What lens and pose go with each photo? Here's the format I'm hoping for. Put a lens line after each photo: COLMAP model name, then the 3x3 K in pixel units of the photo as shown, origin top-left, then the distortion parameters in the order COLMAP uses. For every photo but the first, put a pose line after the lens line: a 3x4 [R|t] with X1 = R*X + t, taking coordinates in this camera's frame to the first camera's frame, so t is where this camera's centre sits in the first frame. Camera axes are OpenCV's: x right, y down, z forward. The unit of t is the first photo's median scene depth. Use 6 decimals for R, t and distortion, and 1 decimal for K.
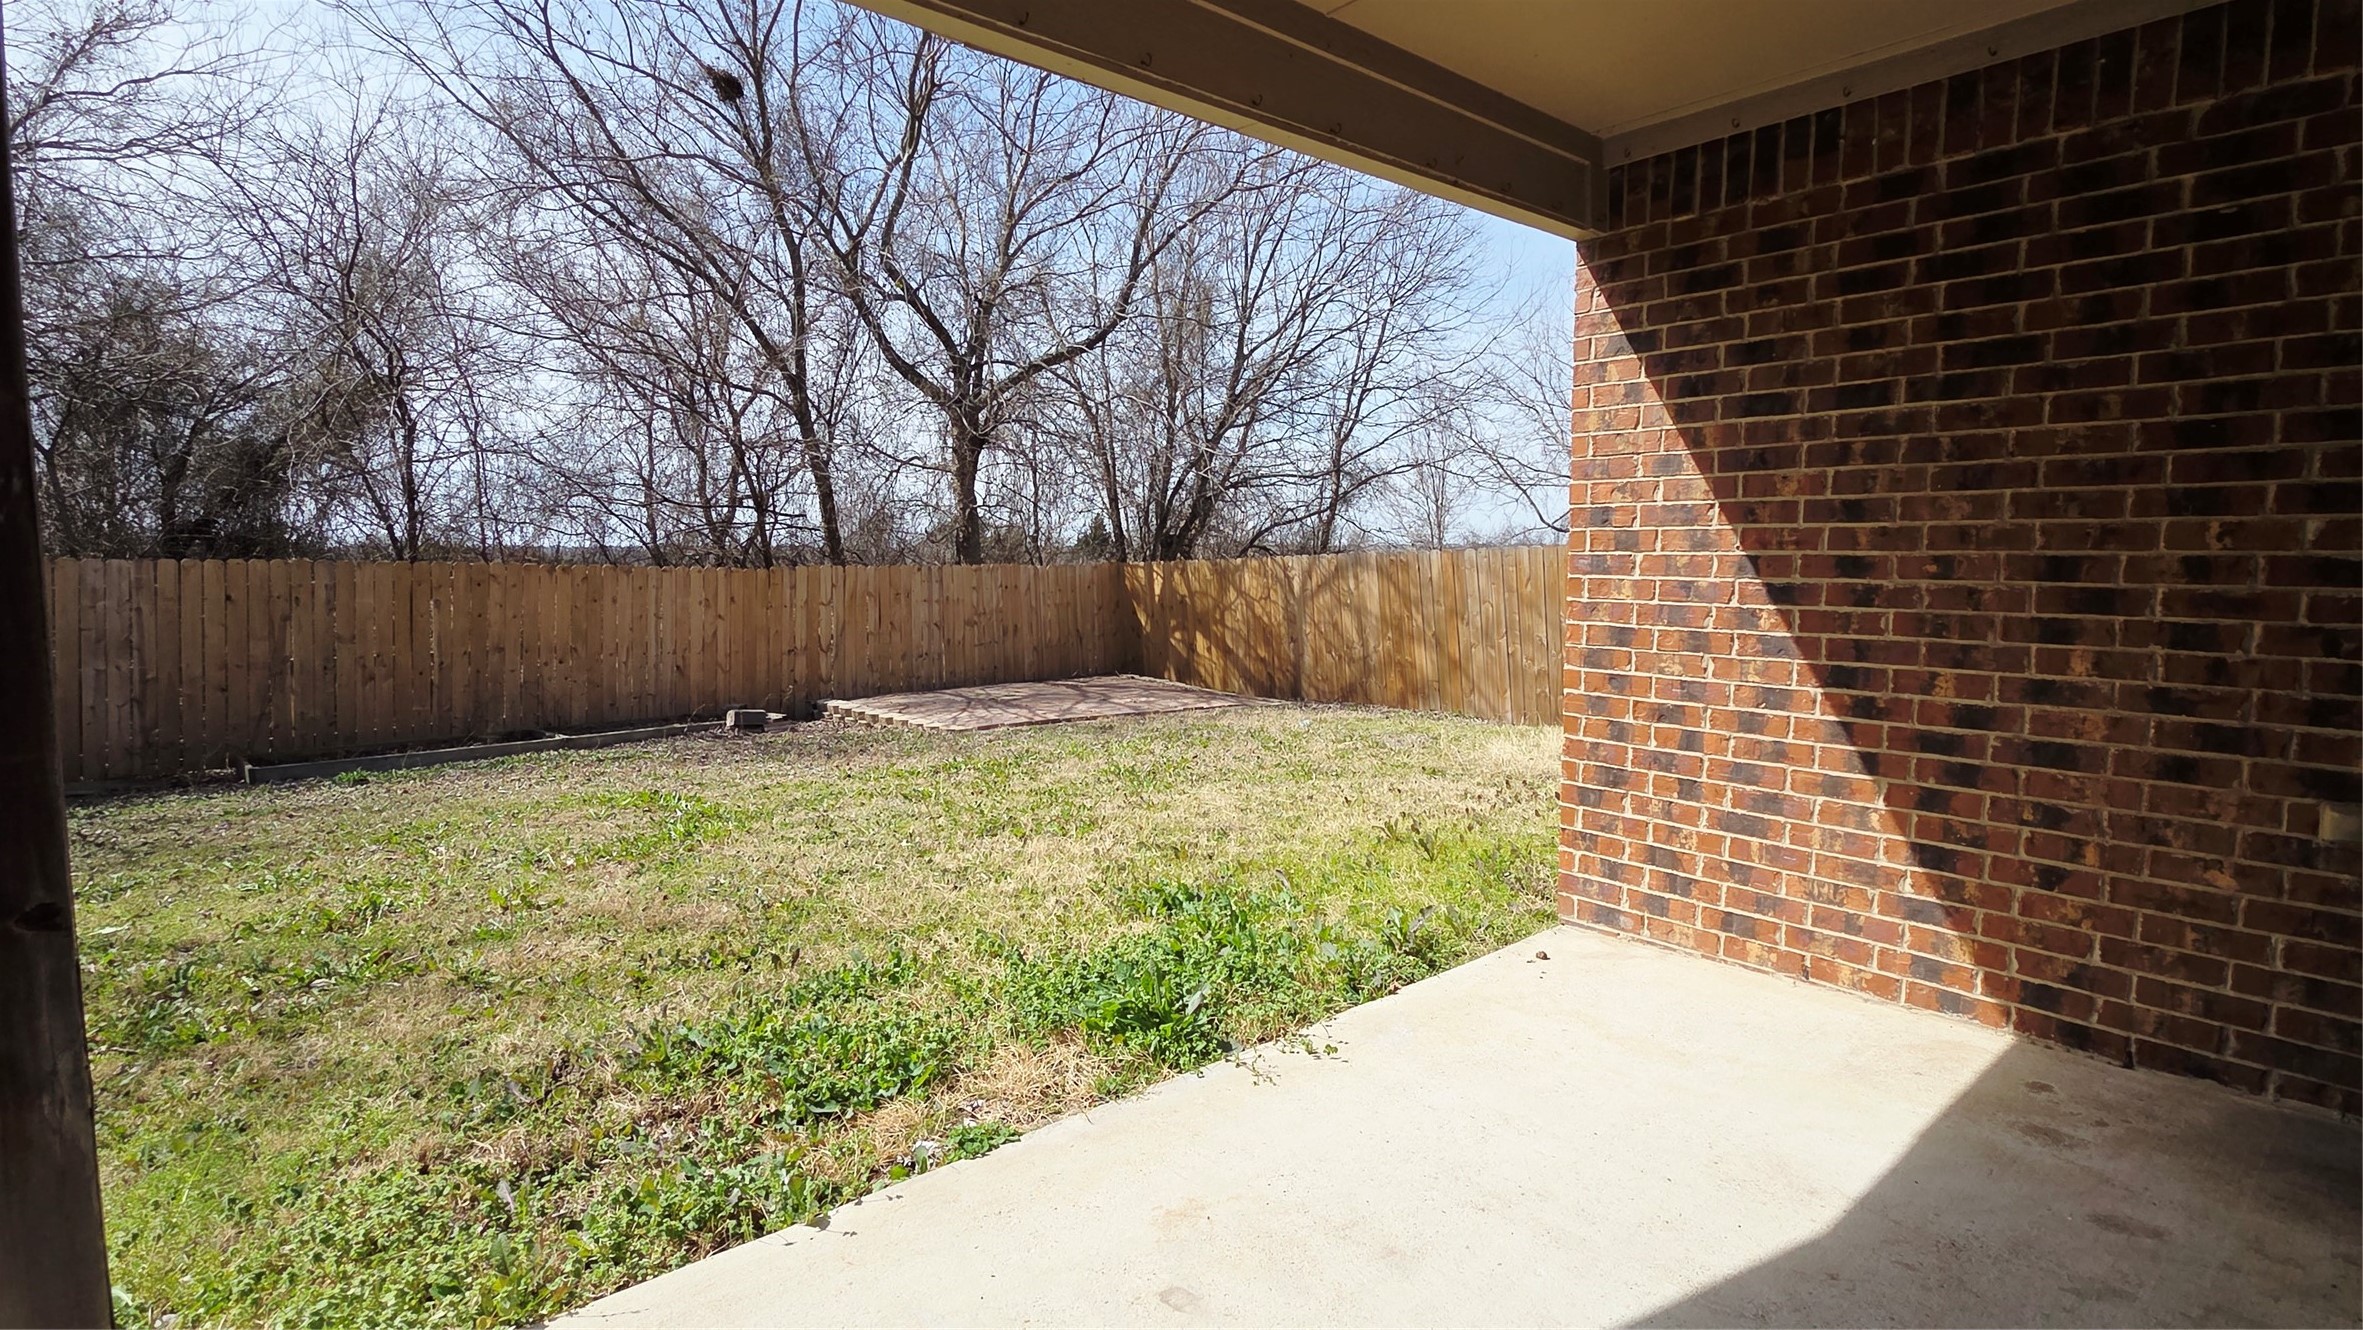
lens RADIAL K [[1160.2, 0, 1207.7], [0, 1160.2, 649.4], [0, 0, 1]] dist [0.008741, -0.000503]
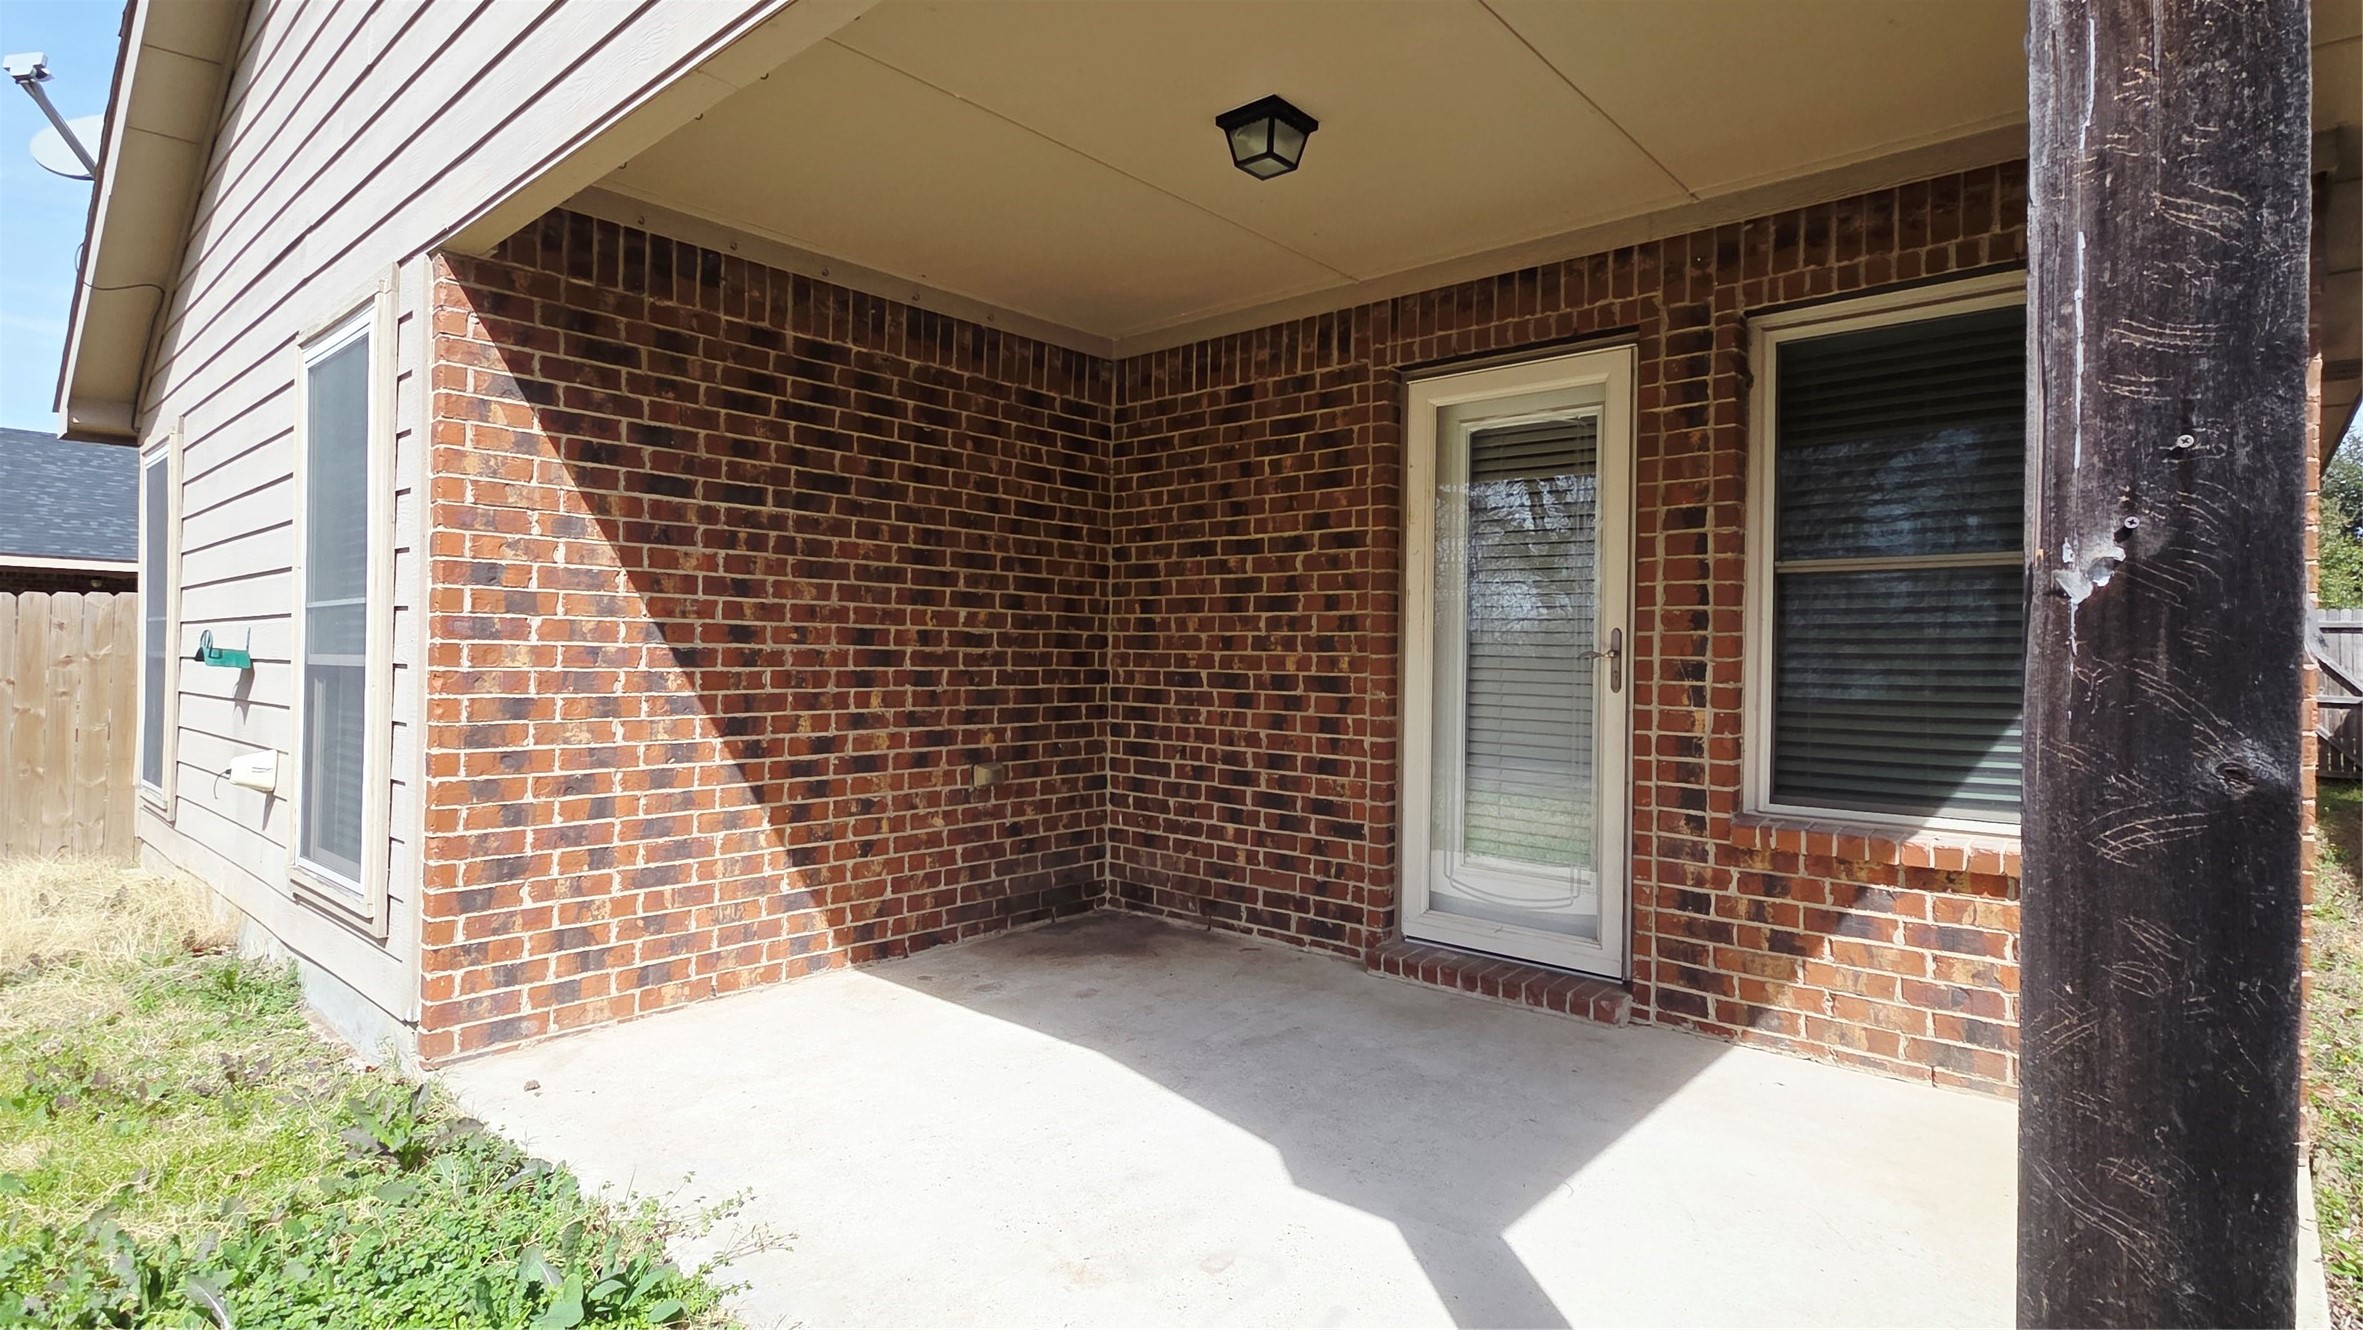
lens RADIAL K [[1160.2, 0, 1192.7], [0, 1160.2, 649.7], [0, 0, 1]] dist [0.008741, -0.000503]
pose [[-0.117218, 0.004615, 0.993096, -0.216211], [0.072922, 0.997330, 0.003973, -0.007835], [-0.990425, 0.072885, -0.117241, 0.209902]]
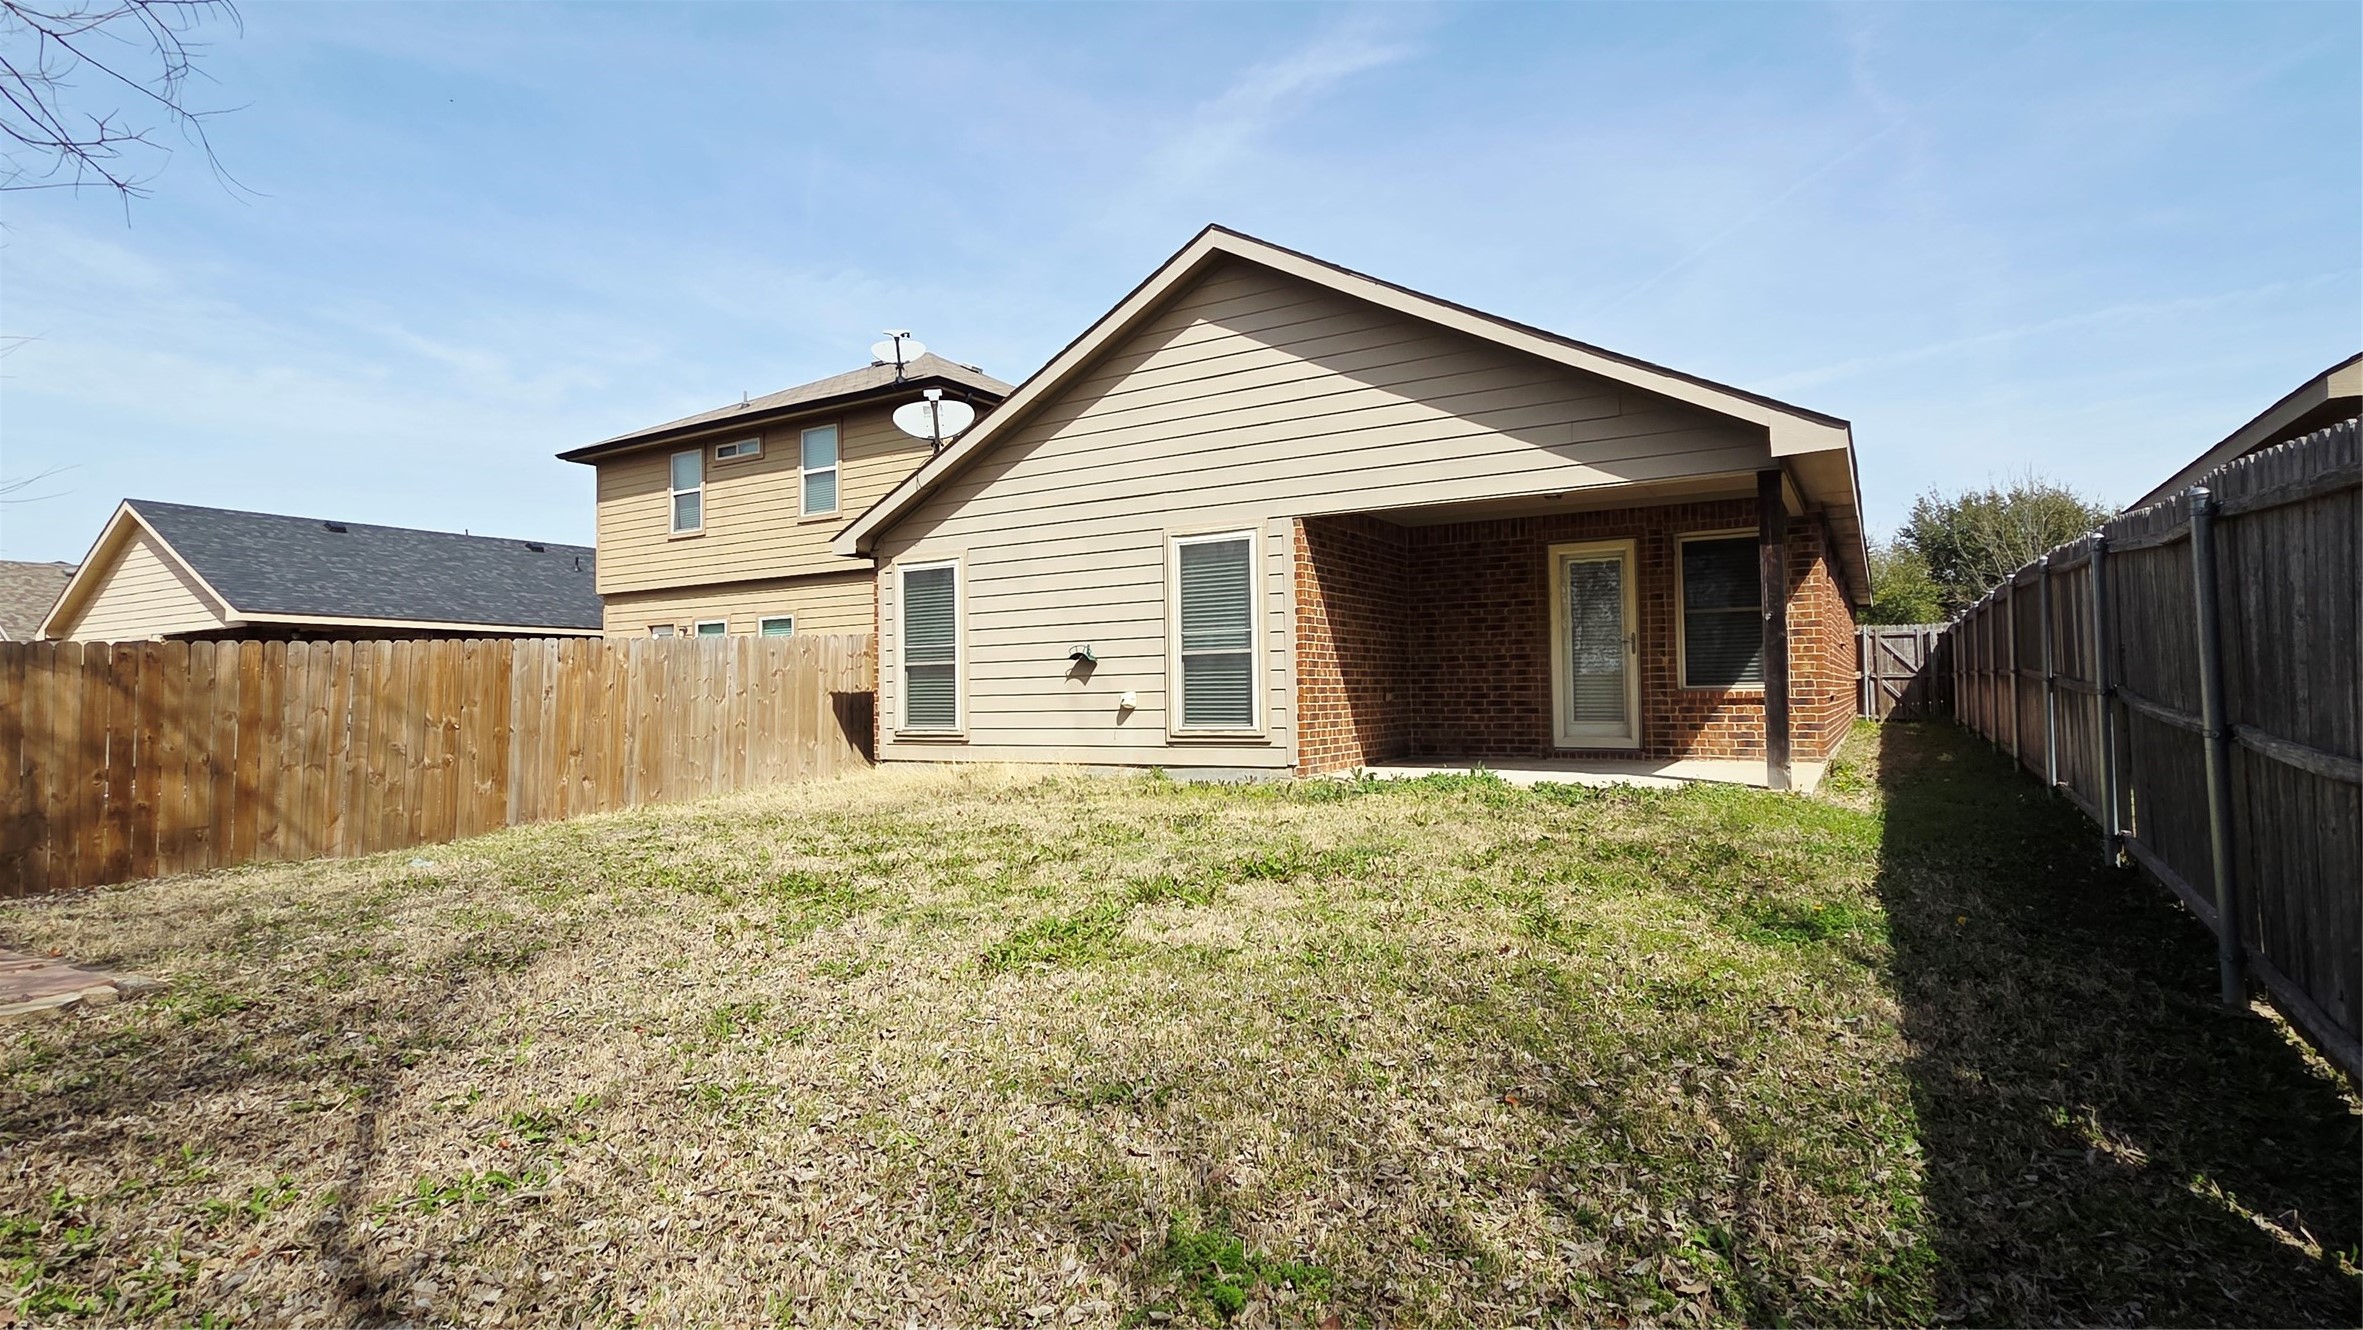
lens RADIAL K [[1160.2, 0, 1189.4], [0, 1160.2, 647.0], [0, 0, 1]] dist [0.008741, -0.000503]
pose [[-0.293033, 0.042860, 0.955141, -0.787492], [0.097031, 0.995170, -0.014888, -0.014095], [-0.951166, 0.088316, -0.295777, 0.753025]]
